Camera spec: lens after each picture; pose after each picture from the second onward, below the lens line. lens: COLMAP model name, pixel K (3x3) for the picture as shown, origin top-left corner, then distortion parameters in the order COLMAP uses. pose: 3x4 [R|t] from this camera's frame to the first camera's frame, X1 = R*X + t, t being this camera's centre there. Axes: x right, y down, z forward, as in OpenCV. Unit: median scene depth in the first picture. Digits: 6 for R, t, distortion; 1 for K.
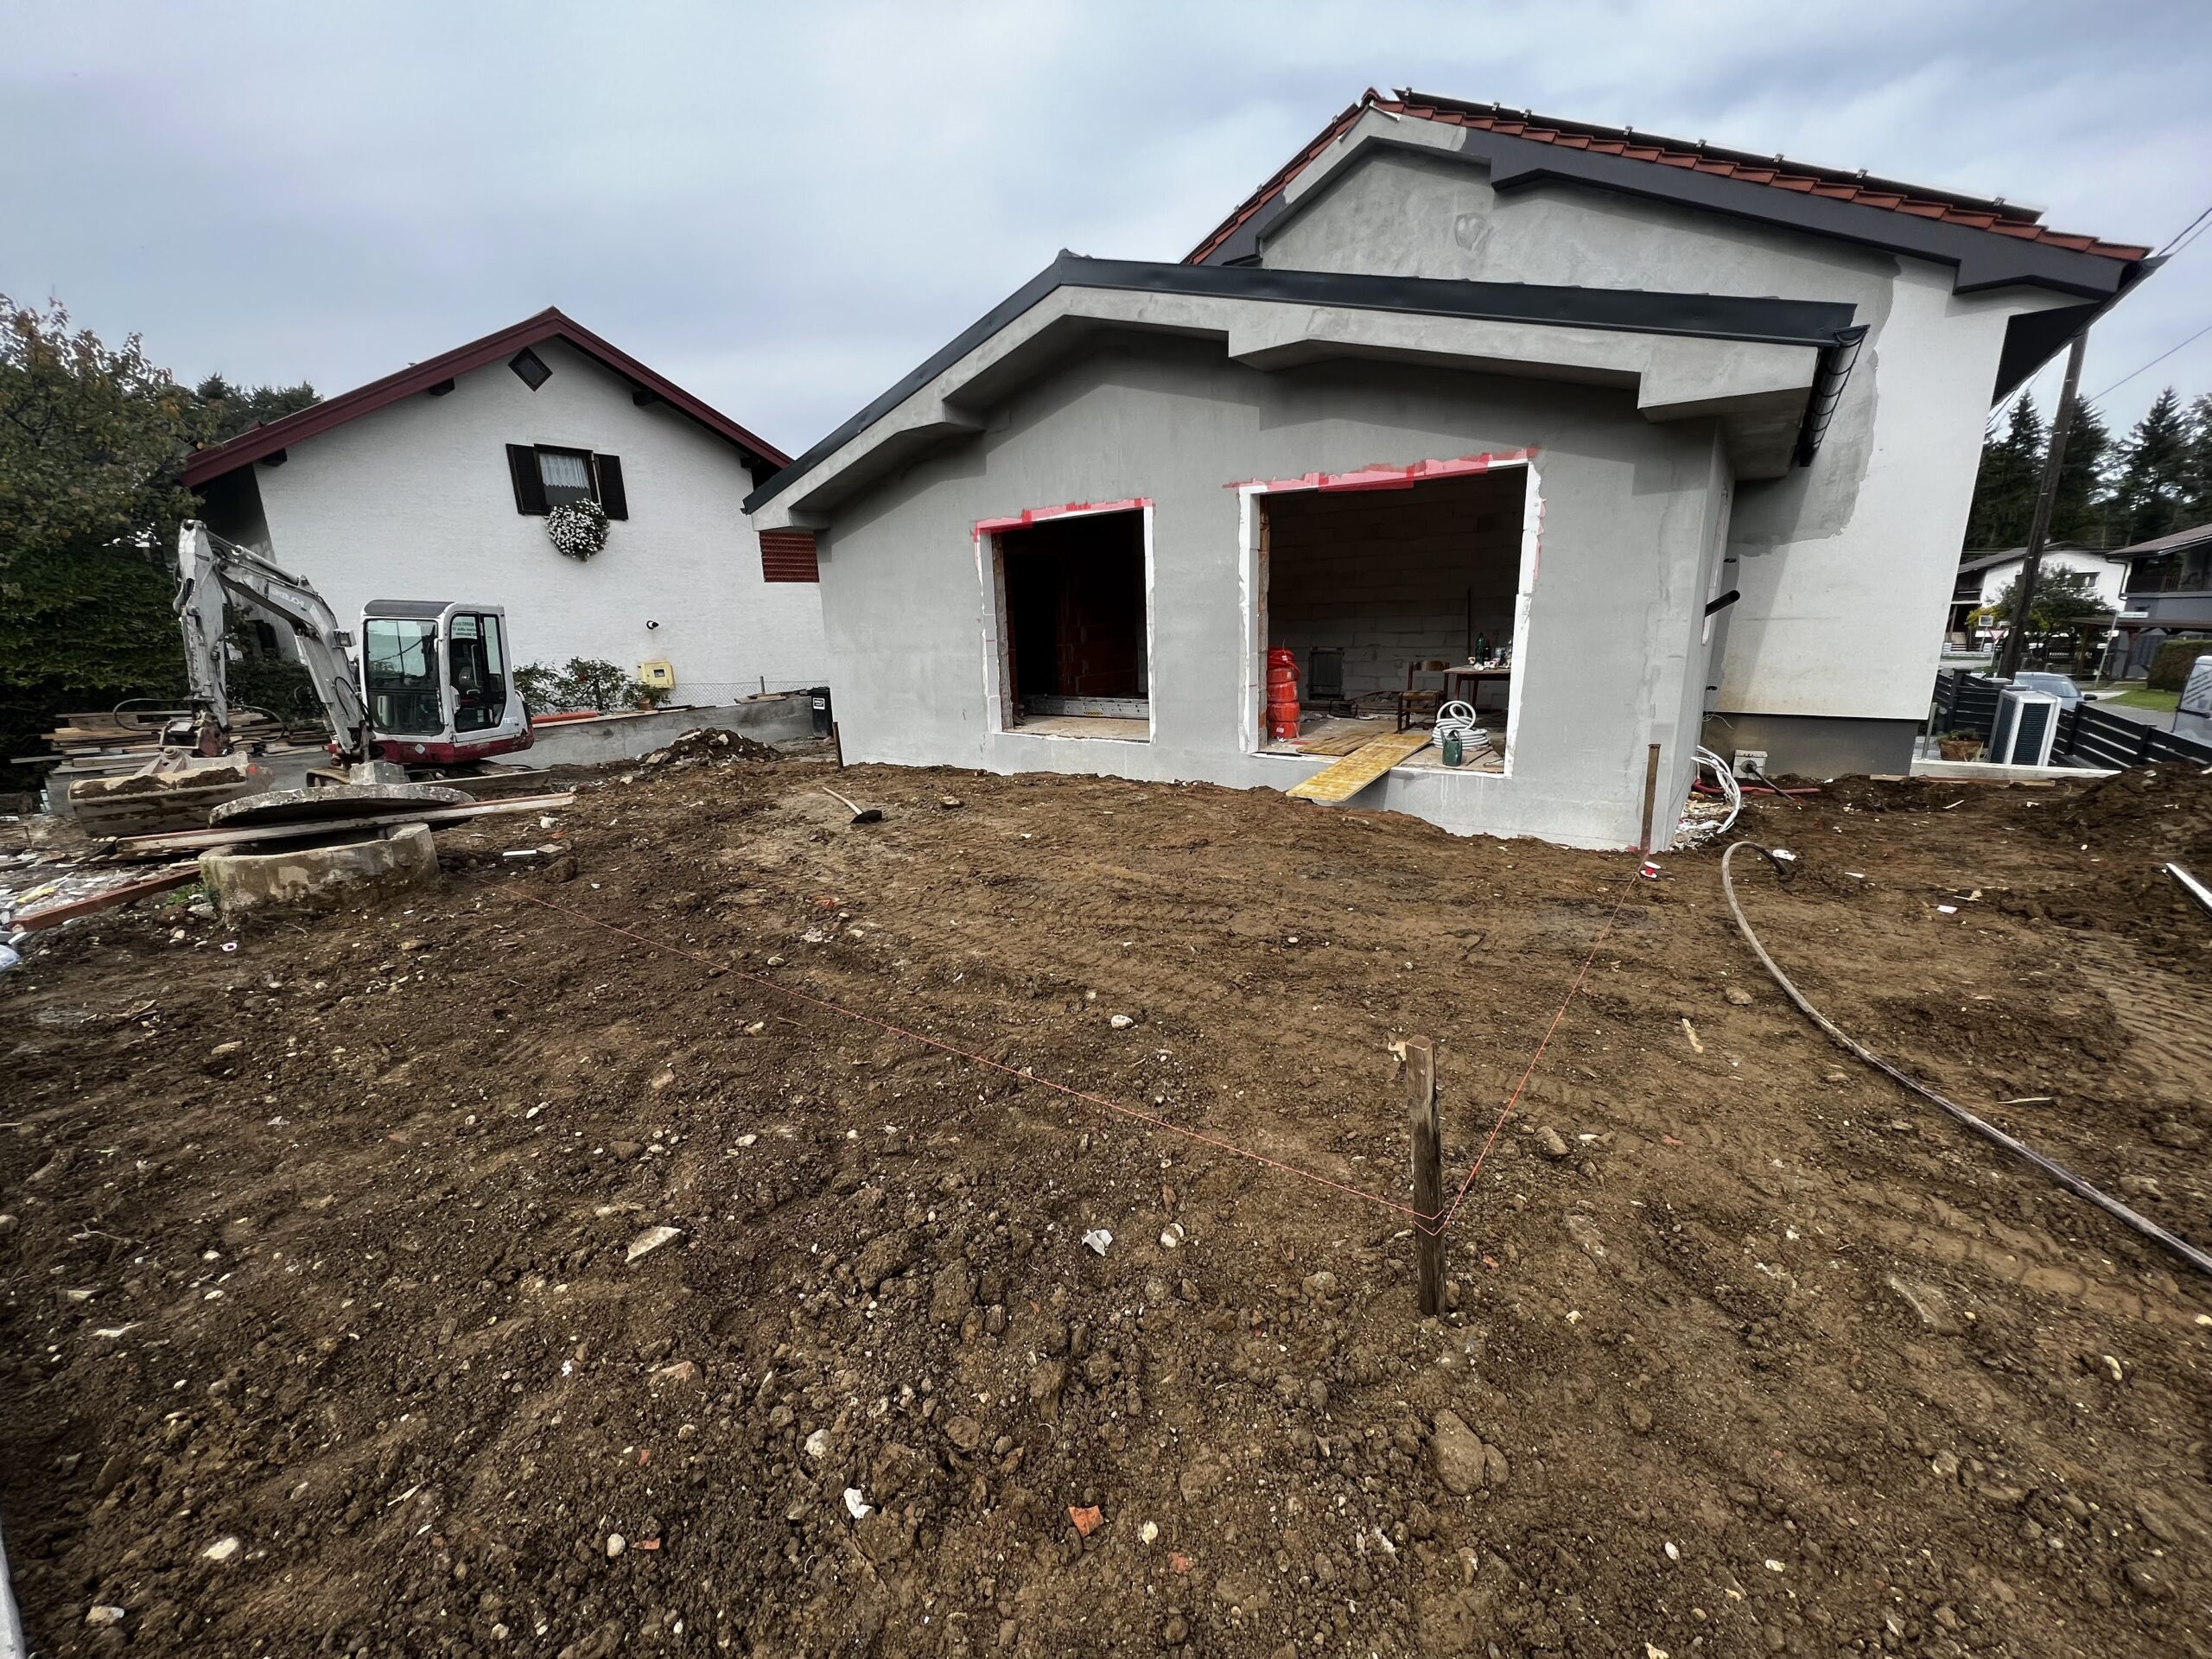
lens RADIAL K [[872.4, 0, 1098.3], [0, 872.4, 819.7], [0, 0, 1]] dist [0.001285, 0.000118]
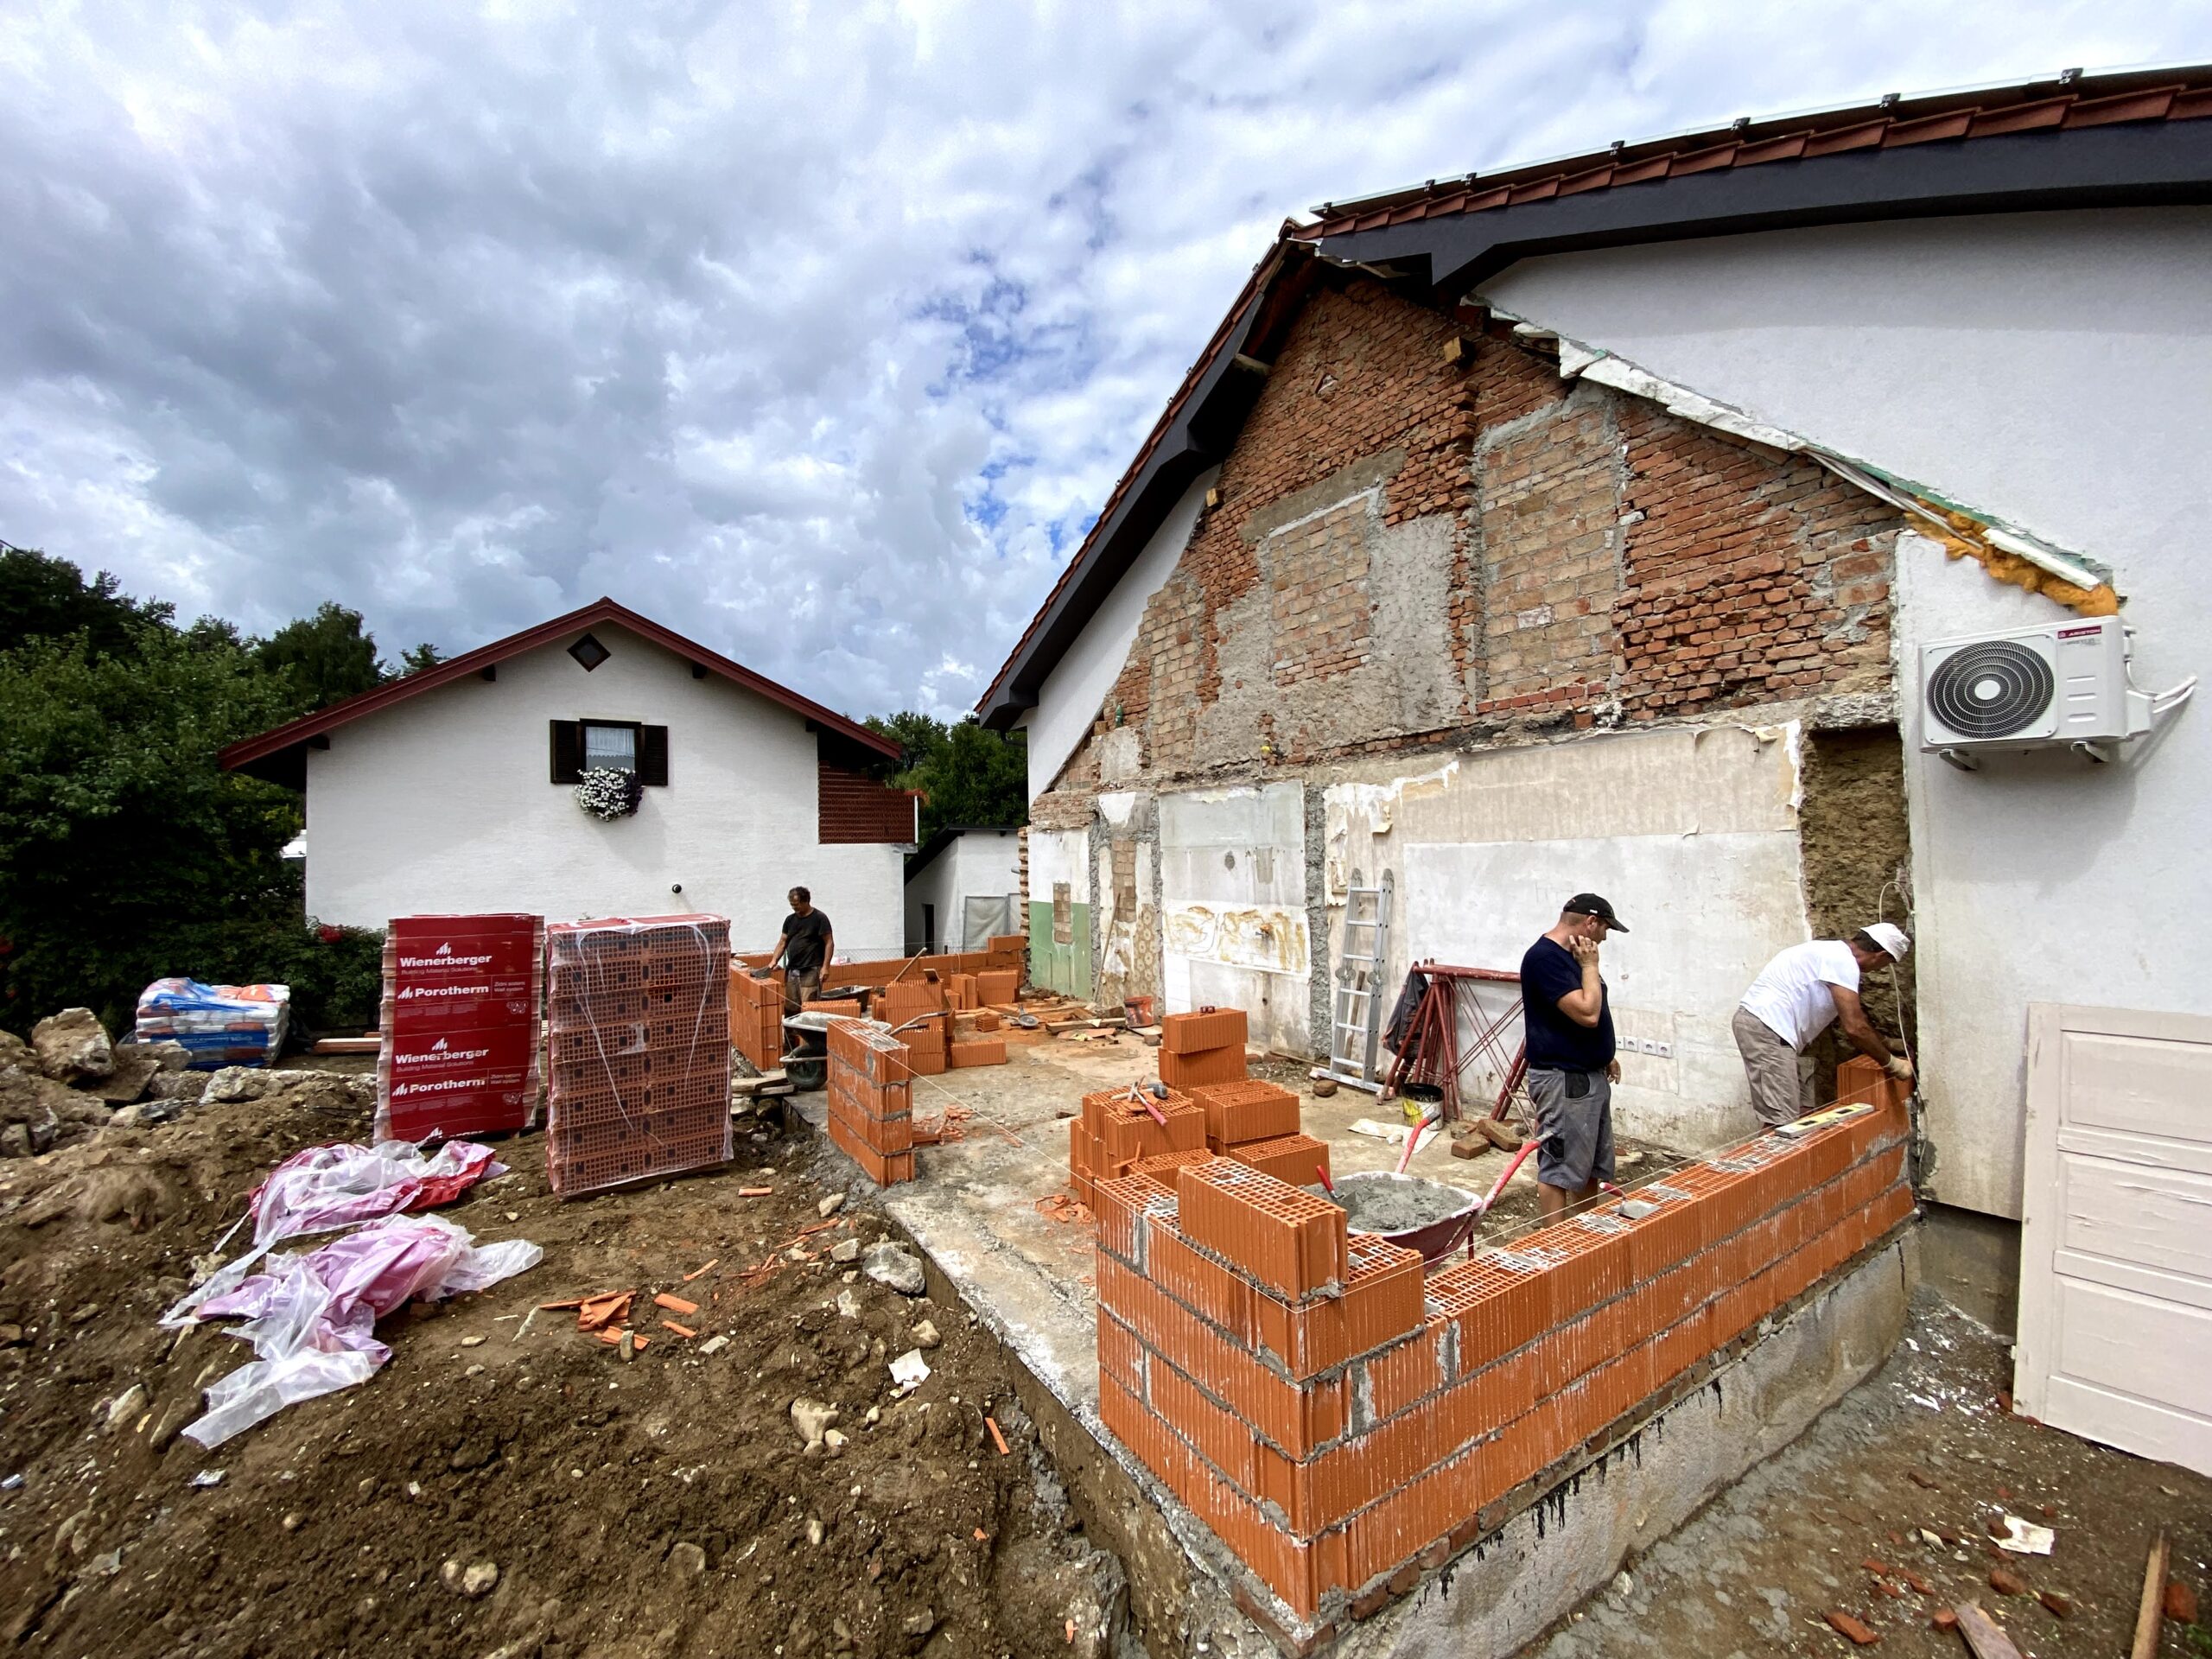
lens RADIAL K [[905.2, 0, 1101.1], [0, 905.2, 839.7], [0, 0, 1]] dist [-0.019294, -0.002692]
pose [[0.935393, 0.006919, -0.353542, 0.285390], [-0.094495, 0.968339, -0.231062, -0.097477], [0.340750, 0.249541, 0.906432, 0.262717]]
